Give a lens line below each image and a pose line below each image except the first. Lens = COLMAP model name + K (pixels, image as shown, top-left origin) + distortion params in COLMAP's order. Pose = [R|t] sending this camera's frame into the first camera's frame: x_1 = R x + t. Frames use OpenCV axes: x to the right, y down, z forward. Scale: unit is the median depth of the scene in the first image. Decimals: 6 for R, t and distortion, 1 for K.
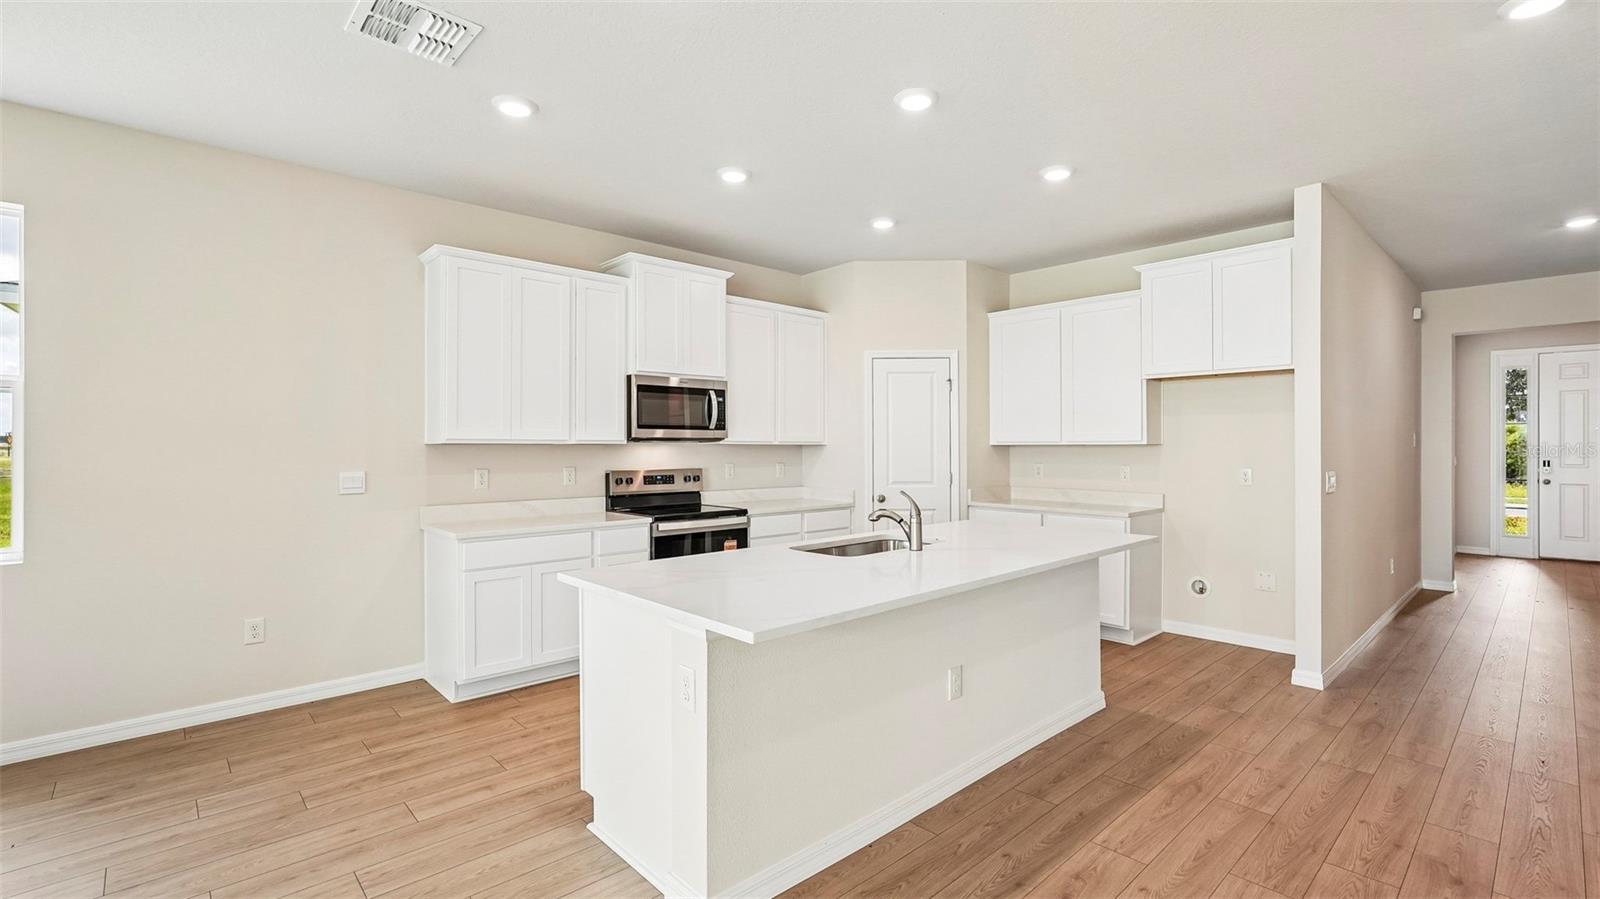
lens RADIAL K [[711.6, 0, 800.4], [0, 711.6, 443.9], [0, 0, 1]] dist [-0.002701, 0.000695]
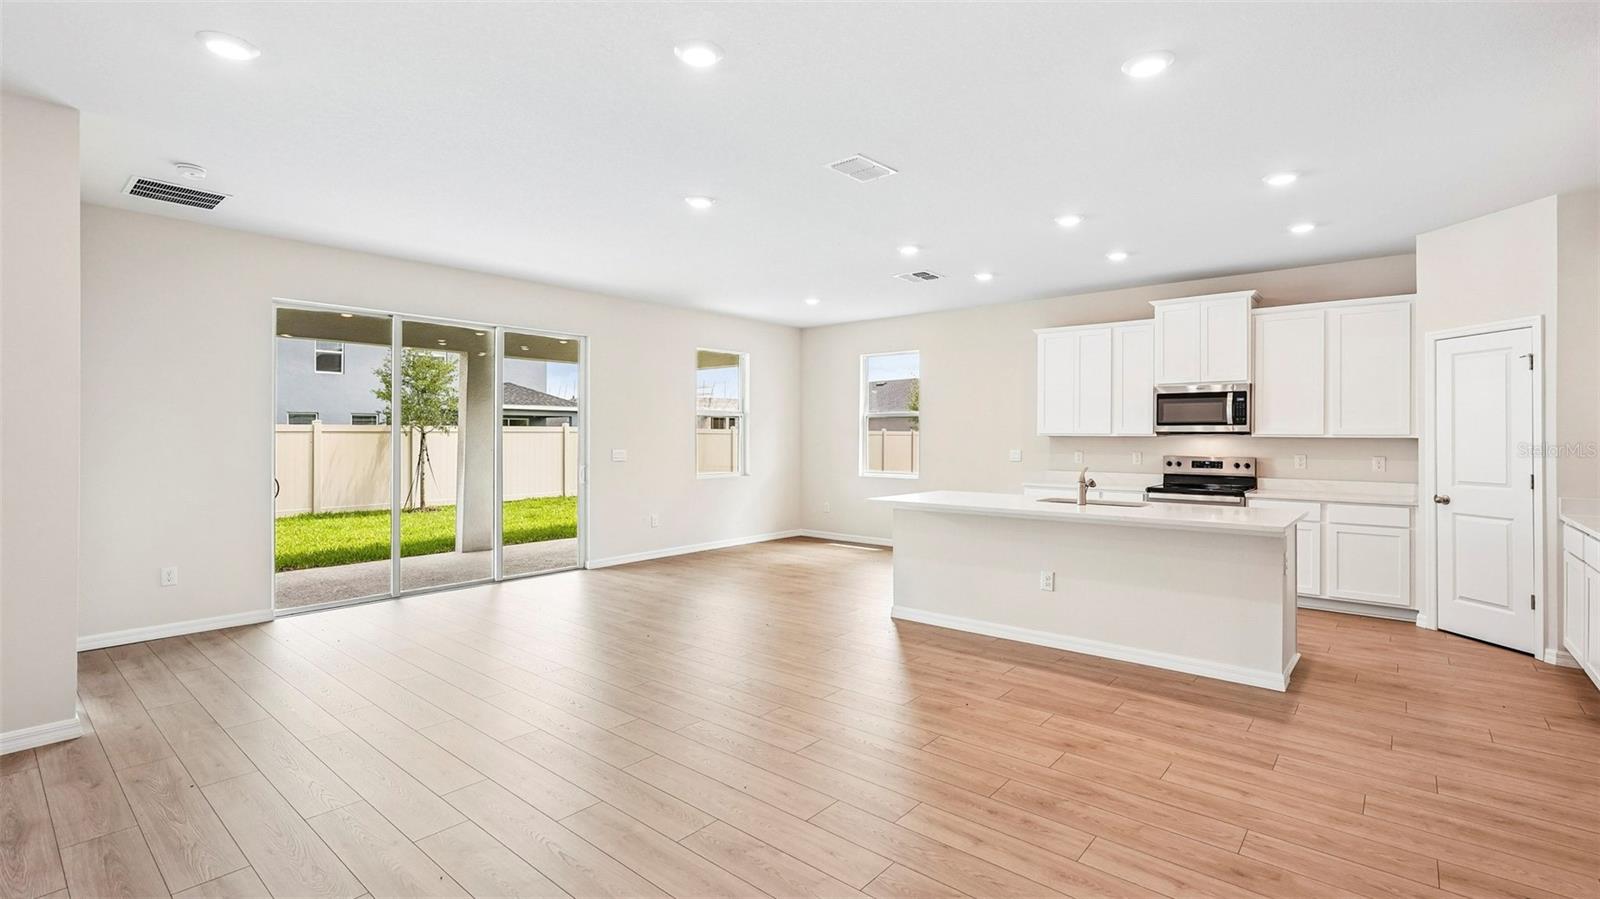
lens RADIAL K [[713.6, 0, 810.9], [0, 713.6, 431.3], [0, 0, 1]] dist [-0.002714, 0.000082]
pose [[0.131056, -0.005579, -0.991359, 1.033014], [-0.002812, 0.999978, -0.005999, 0.000309], [0.991371, 0.003574, 0.131037, 0.137686]]
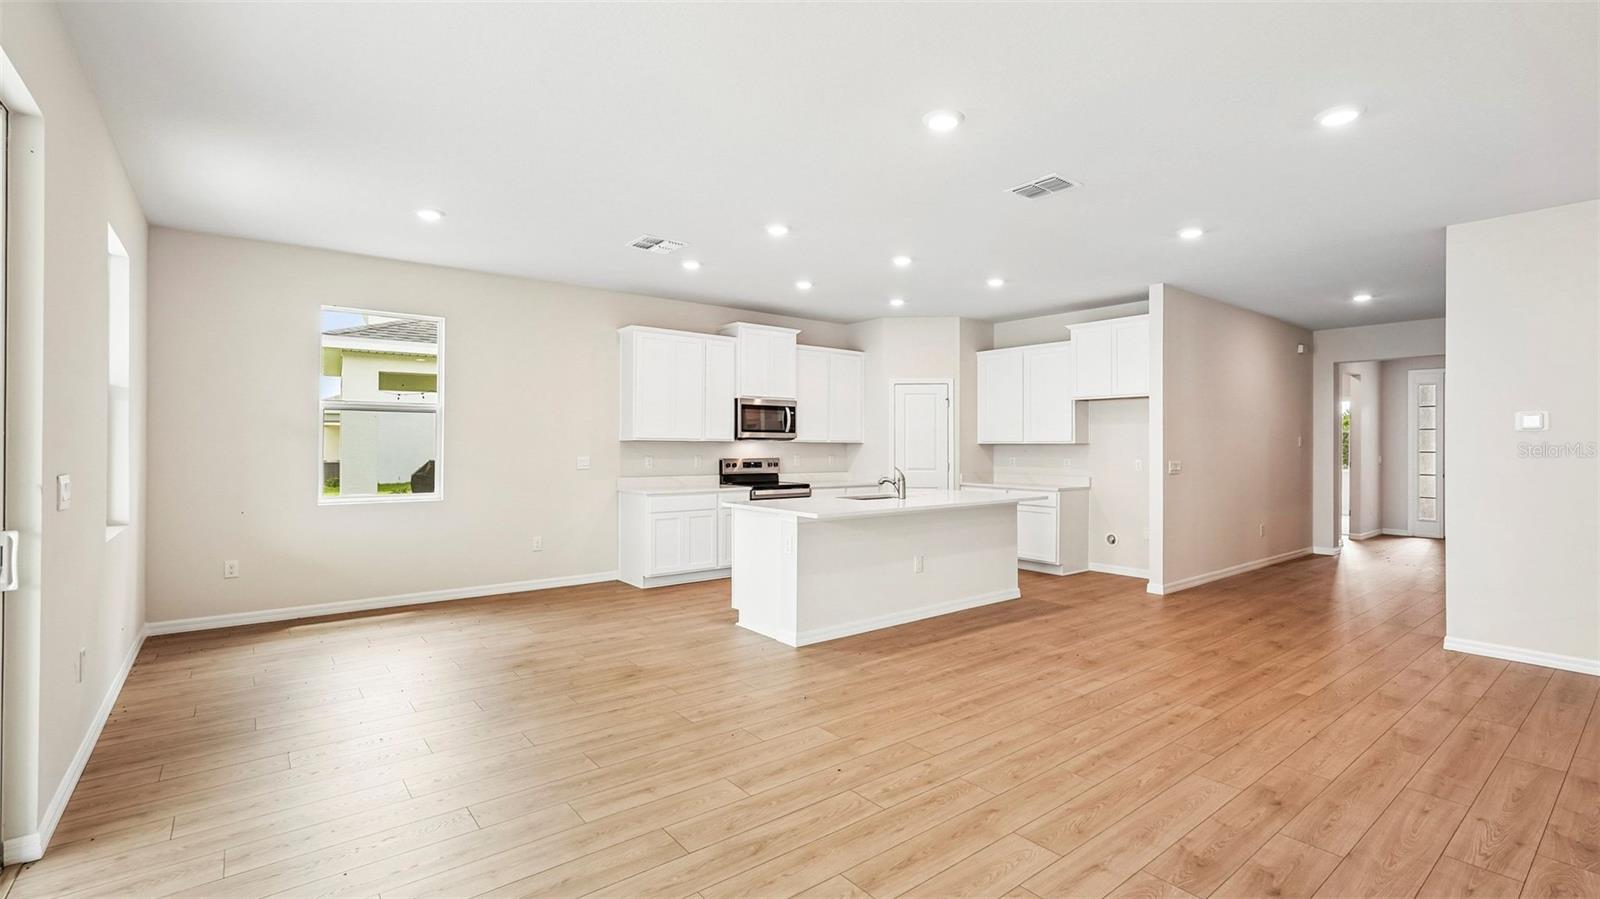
lens RADIAL K [[711.6, 0, 800.4], [0, 711.6, 443.9], [0, 0, 1]] dist [-0.002701, 0.000695]
pose [[0.997062, 0.005547, -0.076399, 0.023895], [-0.005549, 0.999985, 0.000192, 0.004179], [0.076399, 0.000232, 0.997077, -0.560662]]
